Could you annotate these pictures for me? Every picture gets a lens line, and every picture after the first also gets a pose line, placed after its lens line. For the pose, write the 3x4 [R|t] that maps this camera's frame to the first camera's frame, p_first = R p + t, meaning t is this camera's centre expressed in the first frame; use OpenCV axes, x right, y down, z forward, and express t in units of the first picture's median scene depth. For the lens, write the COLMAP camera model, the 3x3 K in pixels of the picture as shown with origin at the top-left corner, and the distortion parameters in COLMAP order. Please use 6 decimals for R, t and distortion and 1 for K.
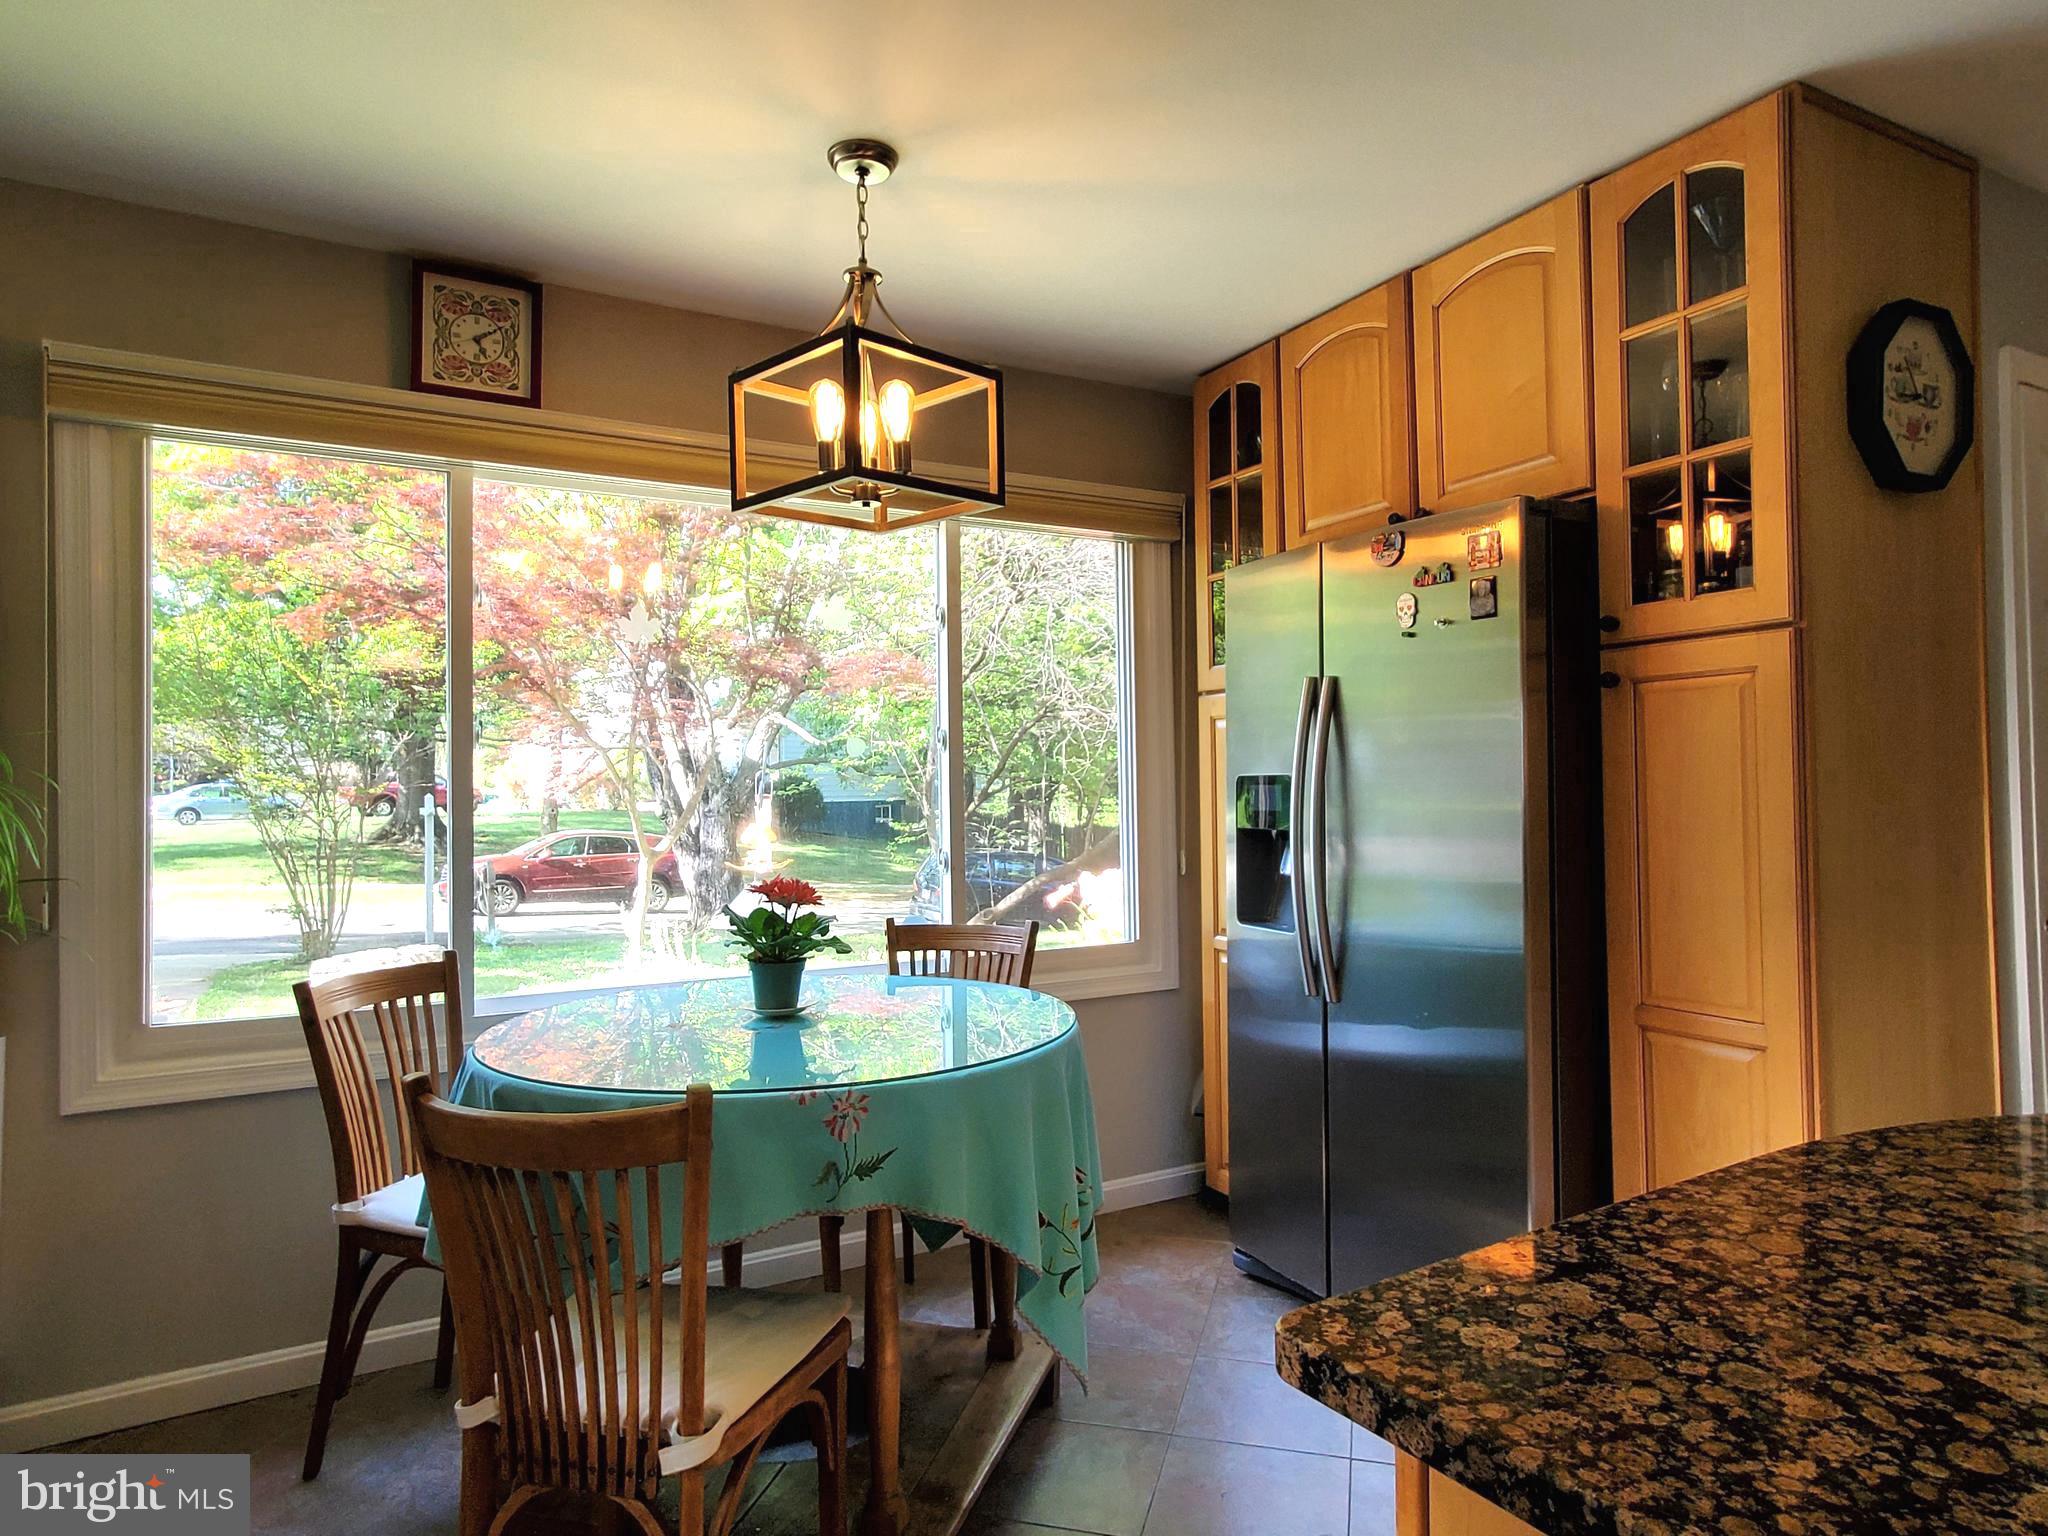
lens RADIAL K [[1254.6, 0, 1035.1], [0, 1254.6, 773.2], [0, 0, 1]] dist [0.006580, 0.007580]
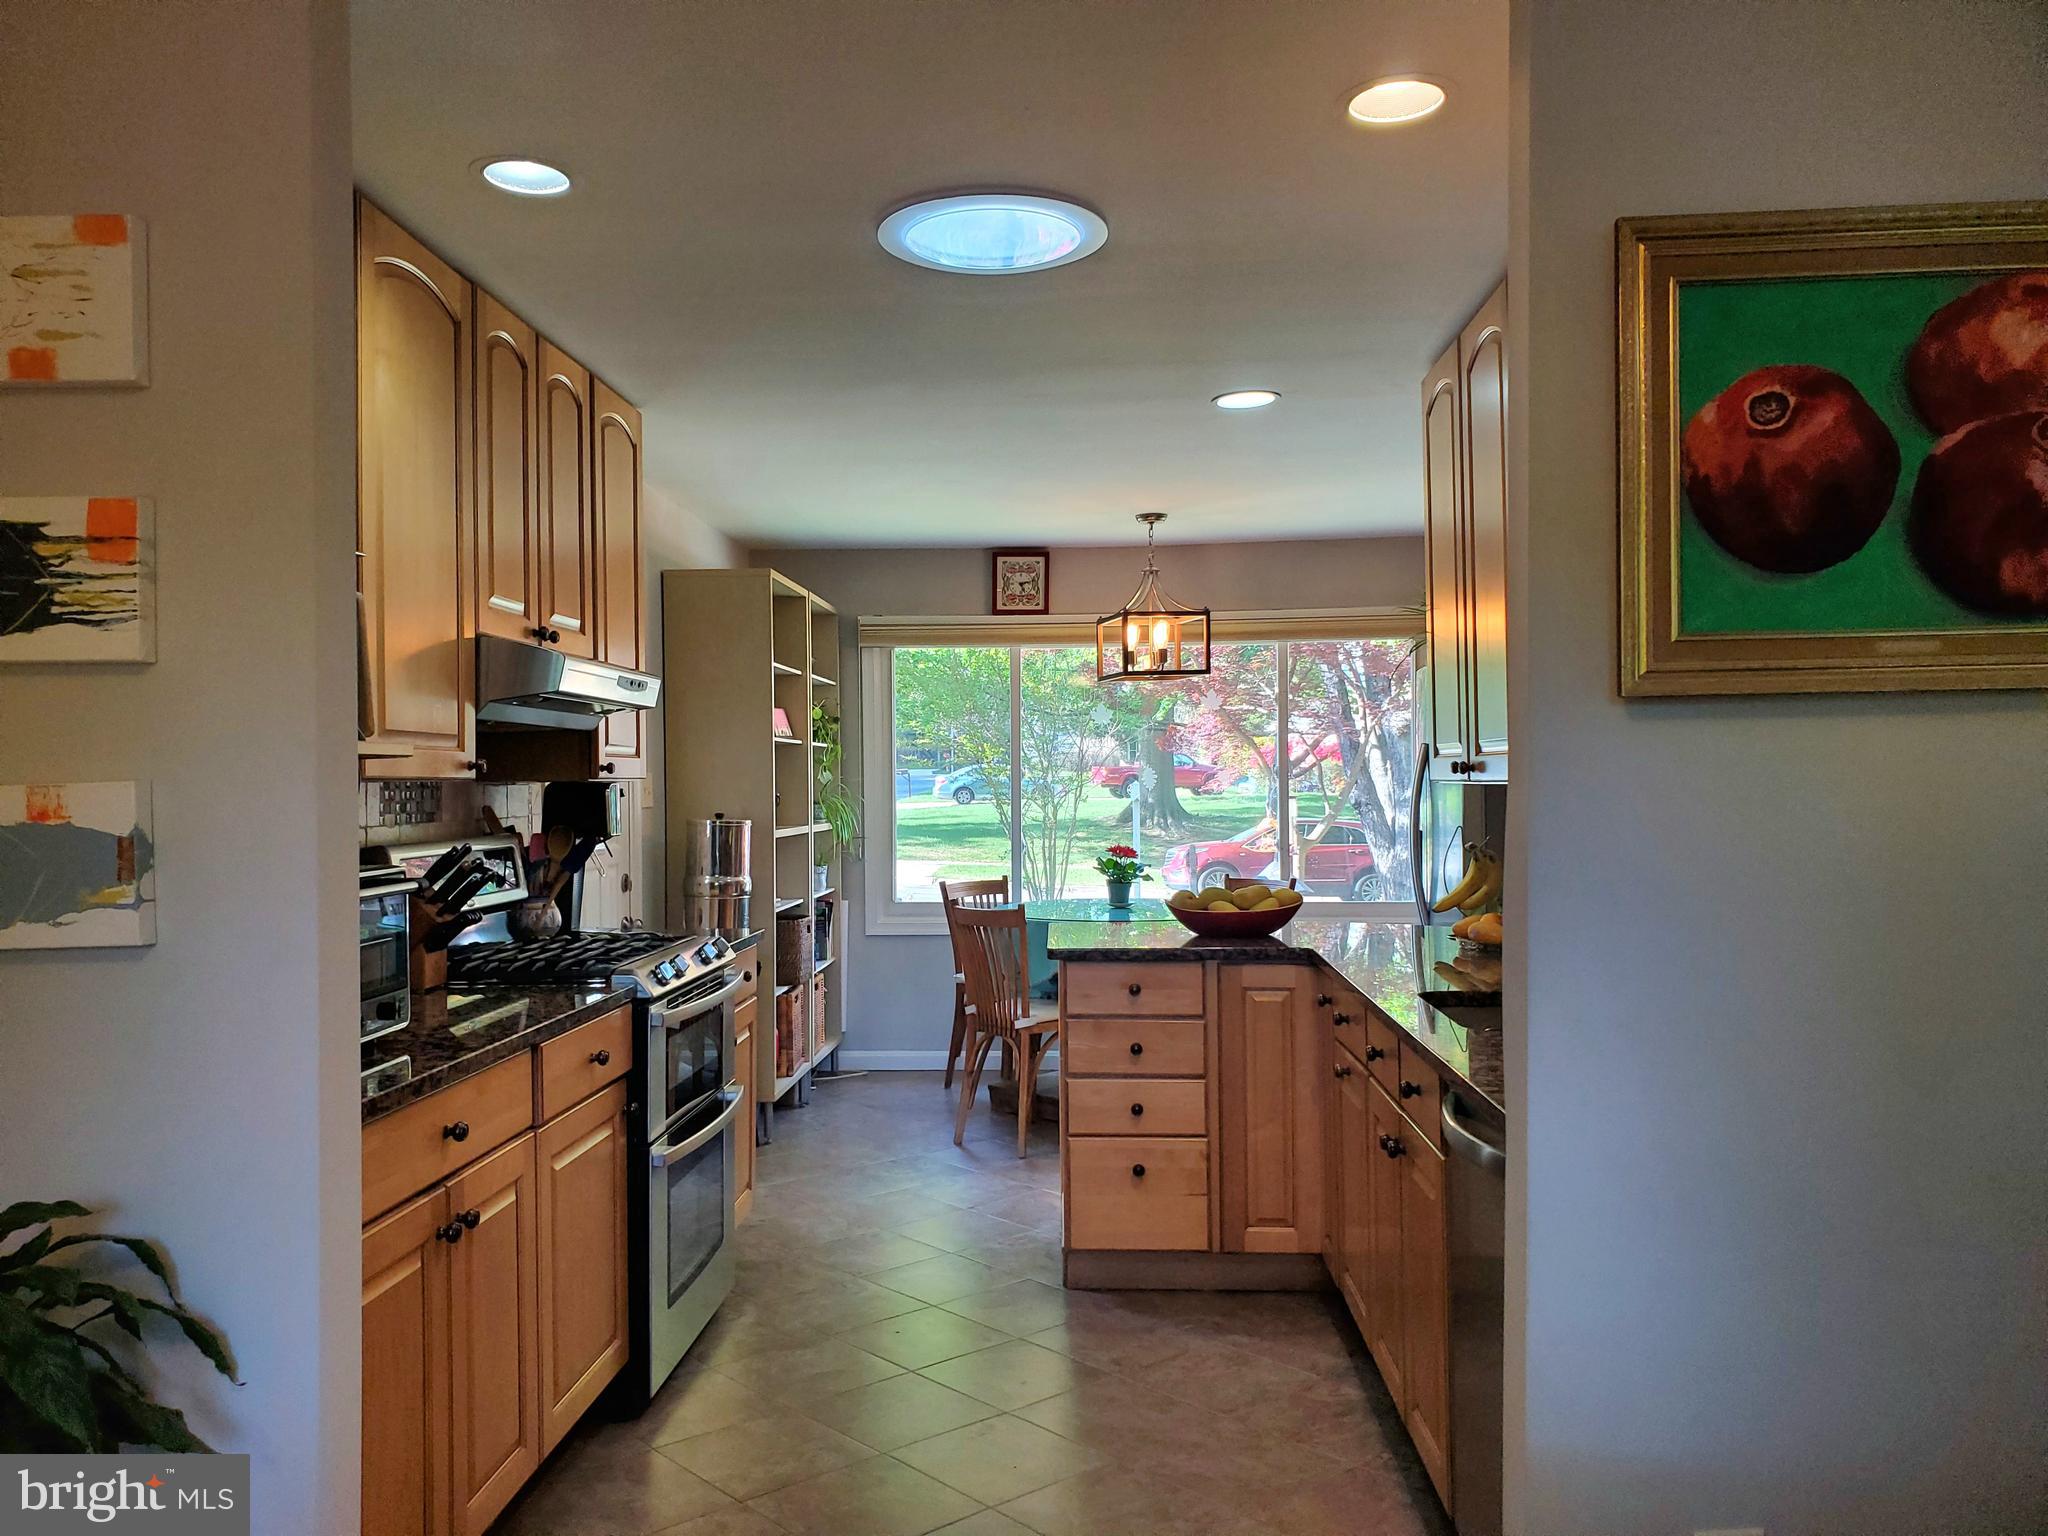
lens RADIAL K [[1552.1, 0, 1021.5], [0, 1552.1, 771.9], [0, 0, 1]] dist [0.000718, 0.000019]
pose [[0.847851, 0.003719, -0.530222, 0.932123], [0.004763, 0.999882, 0.014629, -0.074059], [0.530213, -0.014928, 0.847733, -1.195625]]
